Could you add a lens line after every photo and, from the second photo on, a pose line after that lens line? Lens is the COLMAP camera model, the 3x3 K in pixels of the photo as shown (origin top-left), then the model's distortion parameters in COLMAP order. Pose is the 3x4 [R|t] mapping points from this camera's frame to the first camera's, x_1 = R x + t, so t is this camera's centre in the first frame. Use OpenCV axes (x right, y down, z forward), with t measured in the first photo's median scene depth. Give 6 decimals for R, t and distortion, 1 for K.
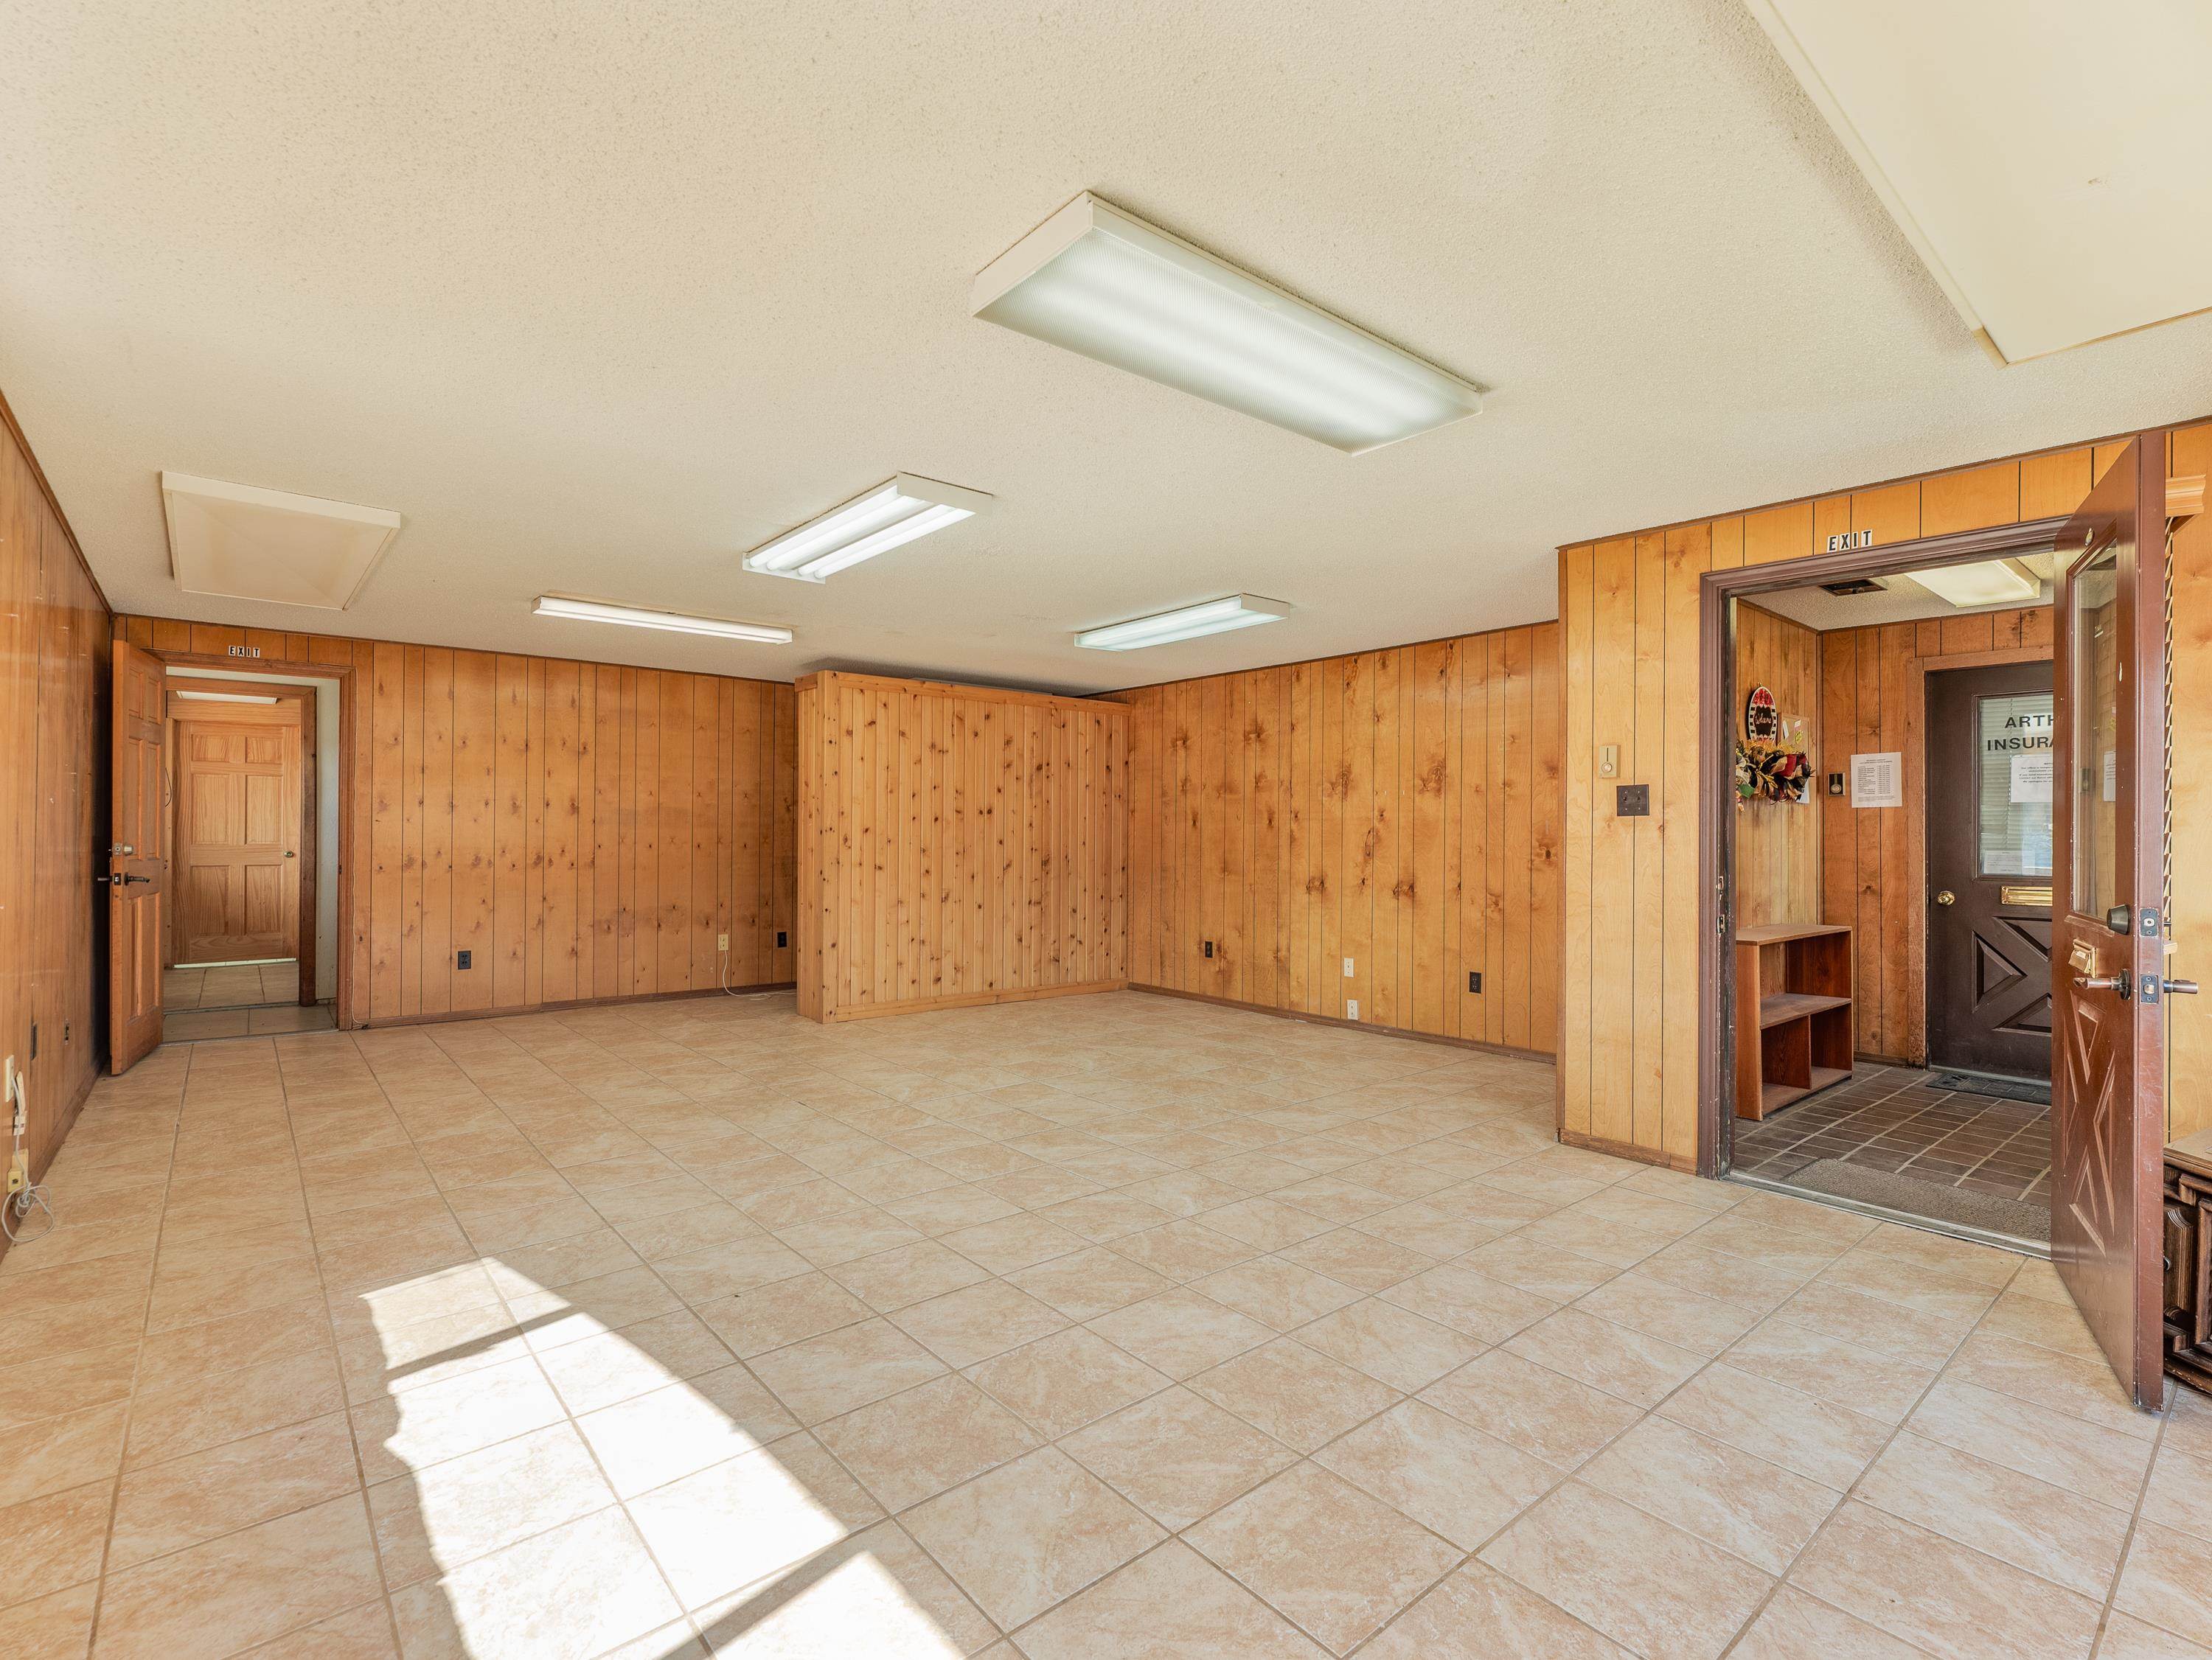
lens RADIAL K [[1048.1, 0, 1115.9], [0, 1048.1, 825.7], [0, 0, 1]] dist [-0.009013, -0.000142]
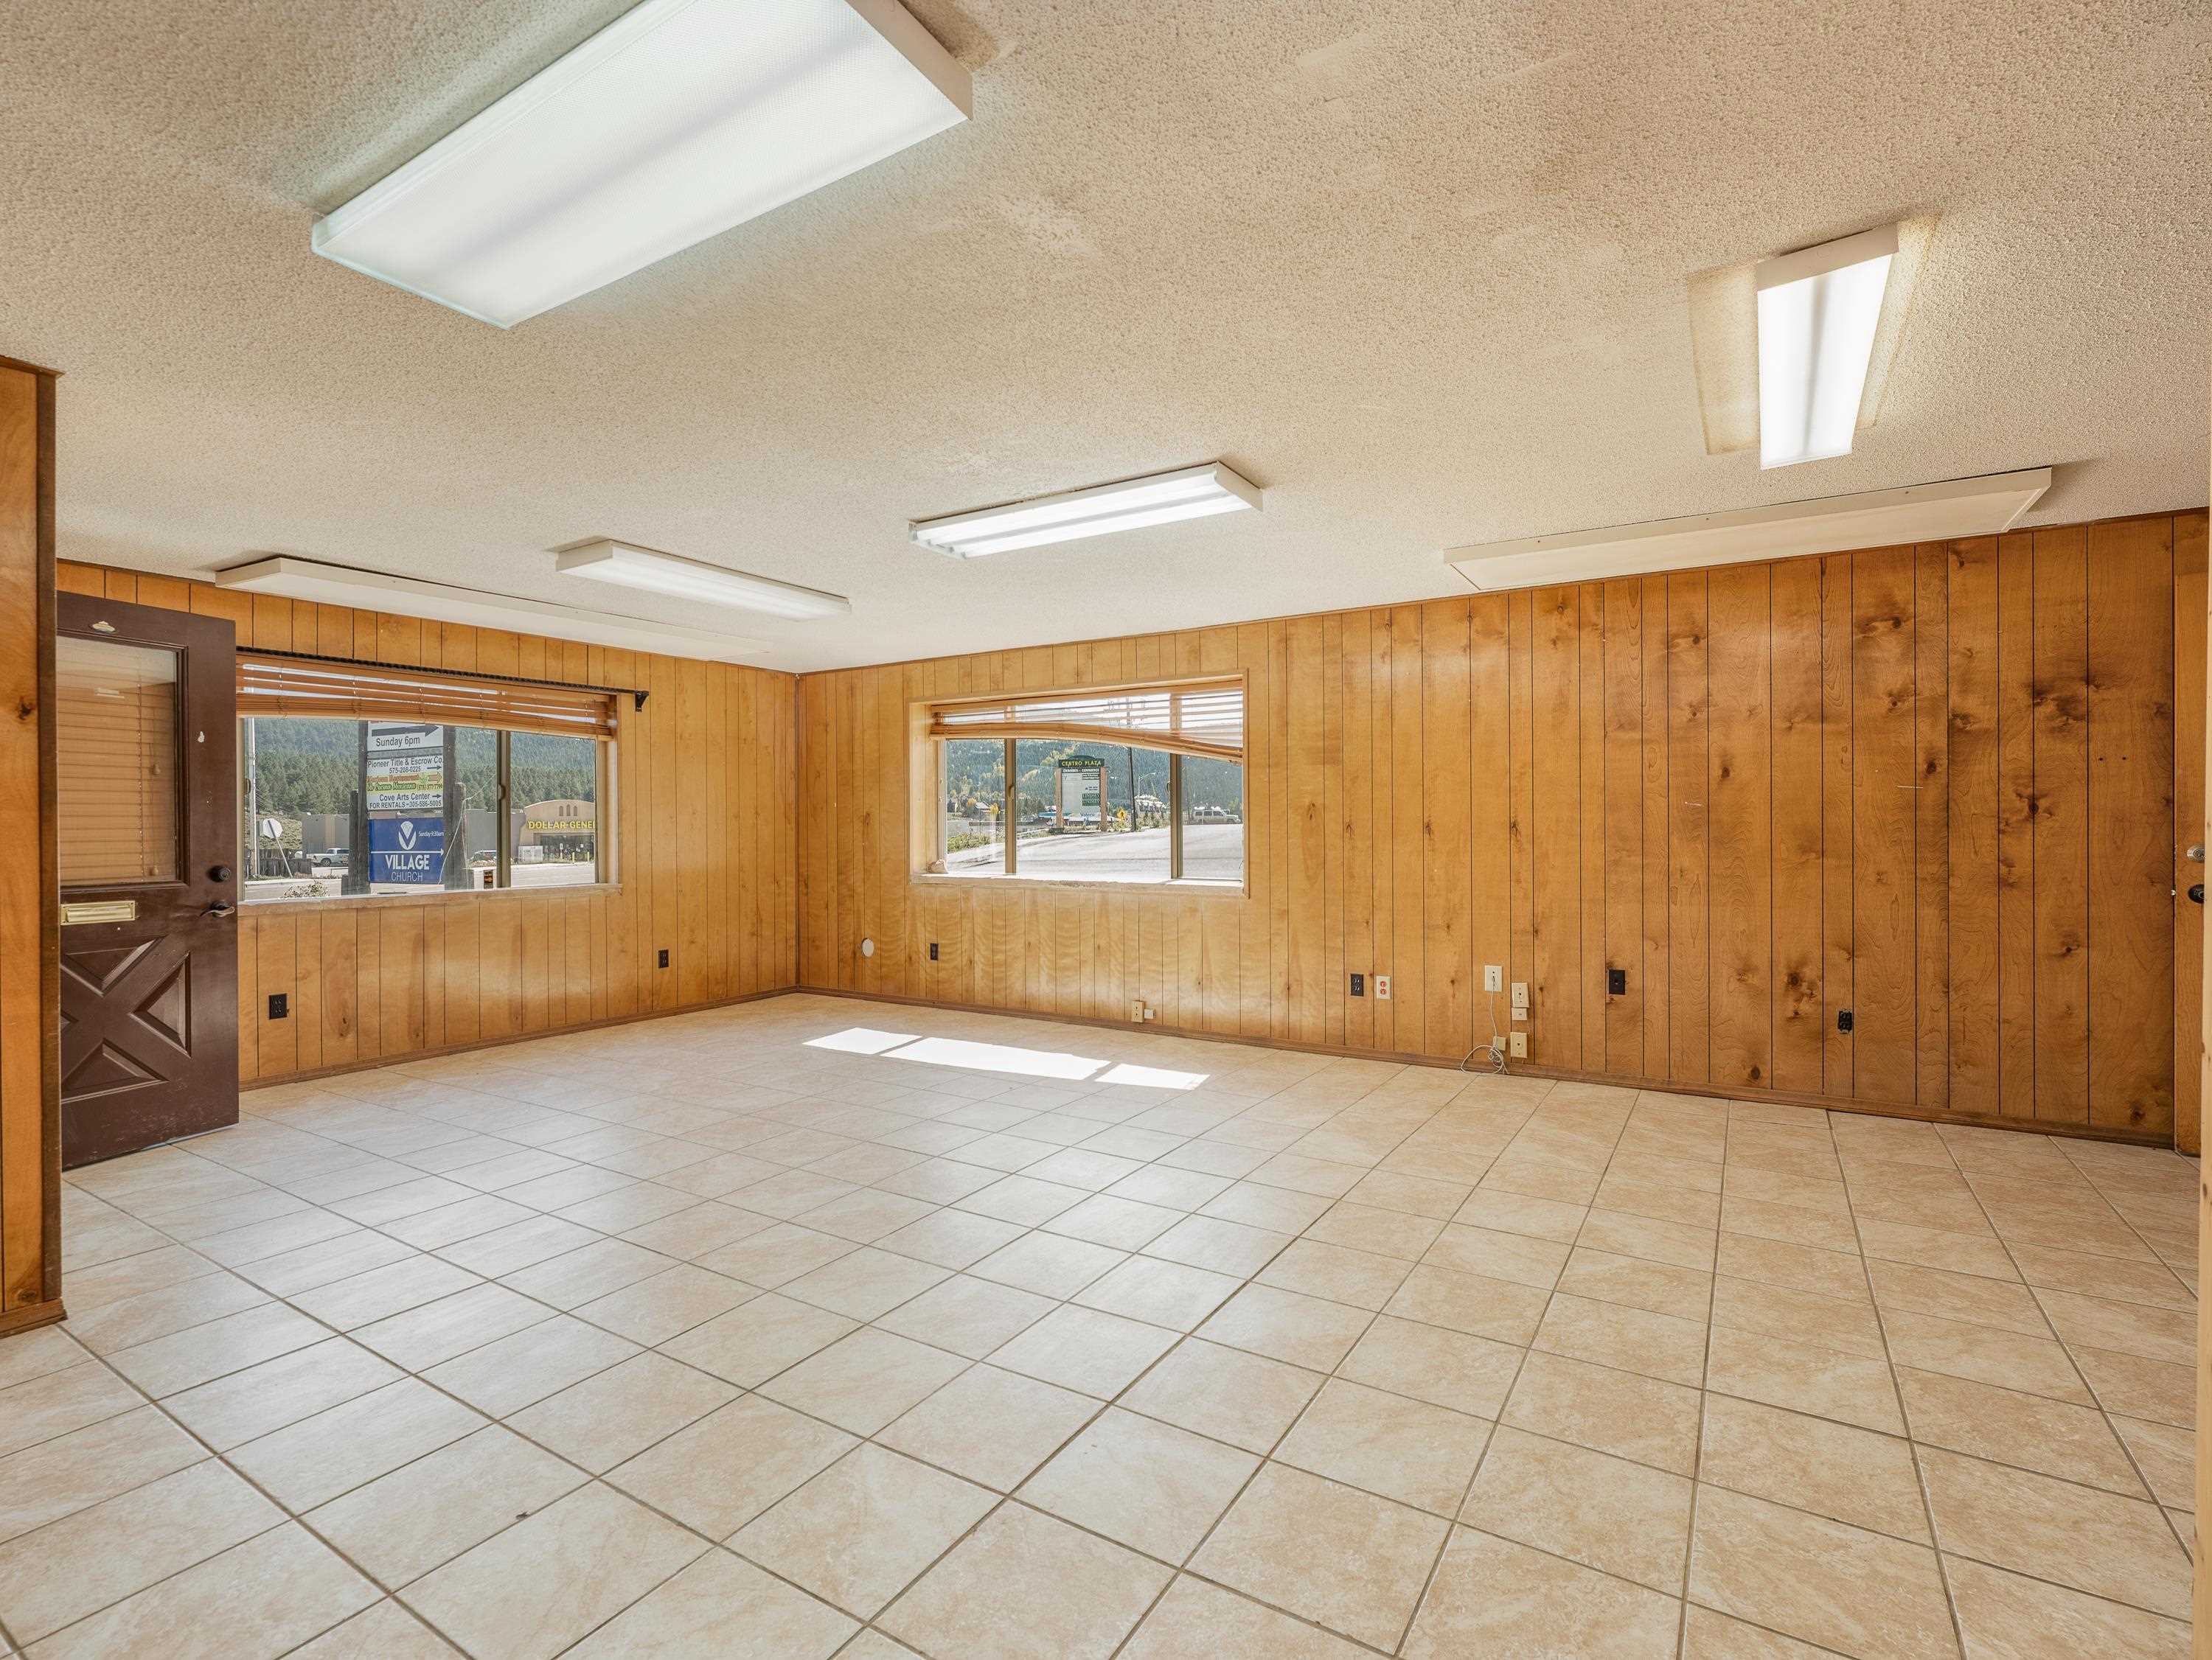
lens RADIAL K [[1048.1, 0, 1102.7], [0, 1048.1, 838.3], [0, 0, 1]] dist [-0.009013, -0.000142]
pose [[-0.954491, 0.001985, -0.298234, 0.011561], [0.000987, 0.999993, 0.003499, 0.011648], [0.298239, 0.003046, -0.954486, 1.772826]]
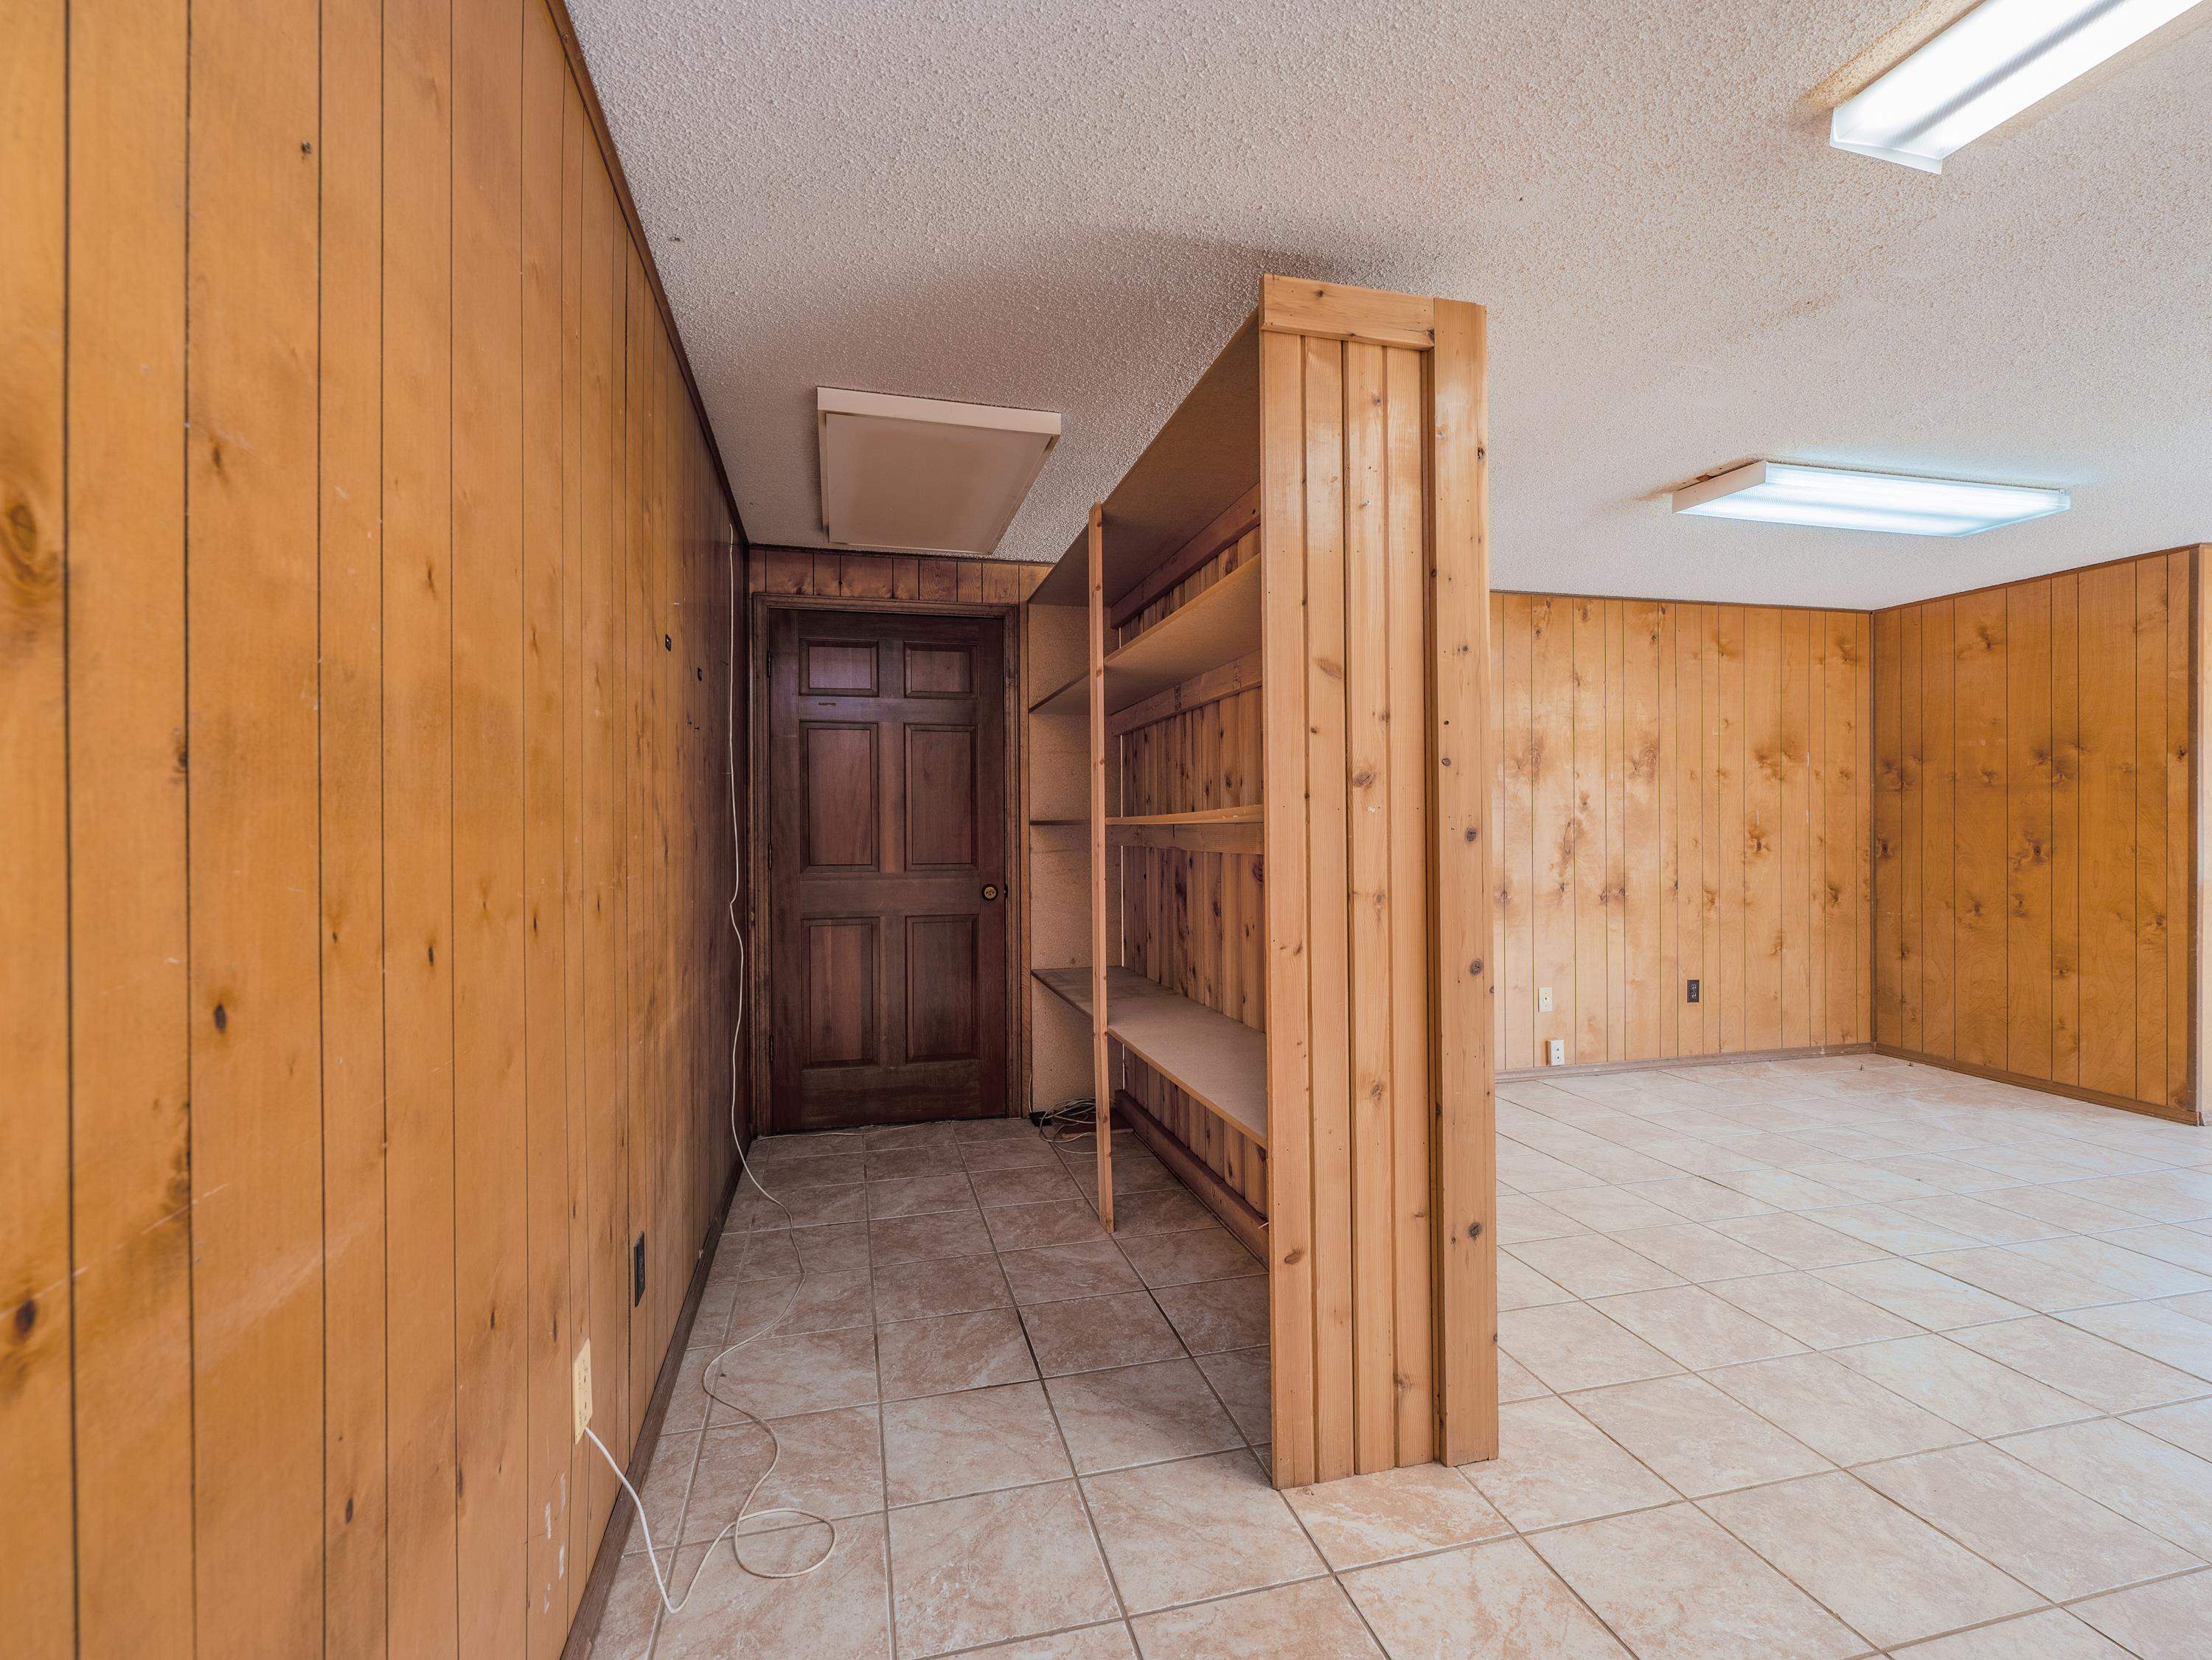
lens RADIAL K [[1012.5, 0, 1107.8], [0, 1012.5, 825.3], [0, 0, 1]] dist [0.000835, -0.000341]
pose [[0.439270, -0.008235, 0.898317, -0.928705], [-0.000789, 0.999954, 0.009553, -0.000626], [-0.898355, -0.004905, 0.439243, 1.513923]]
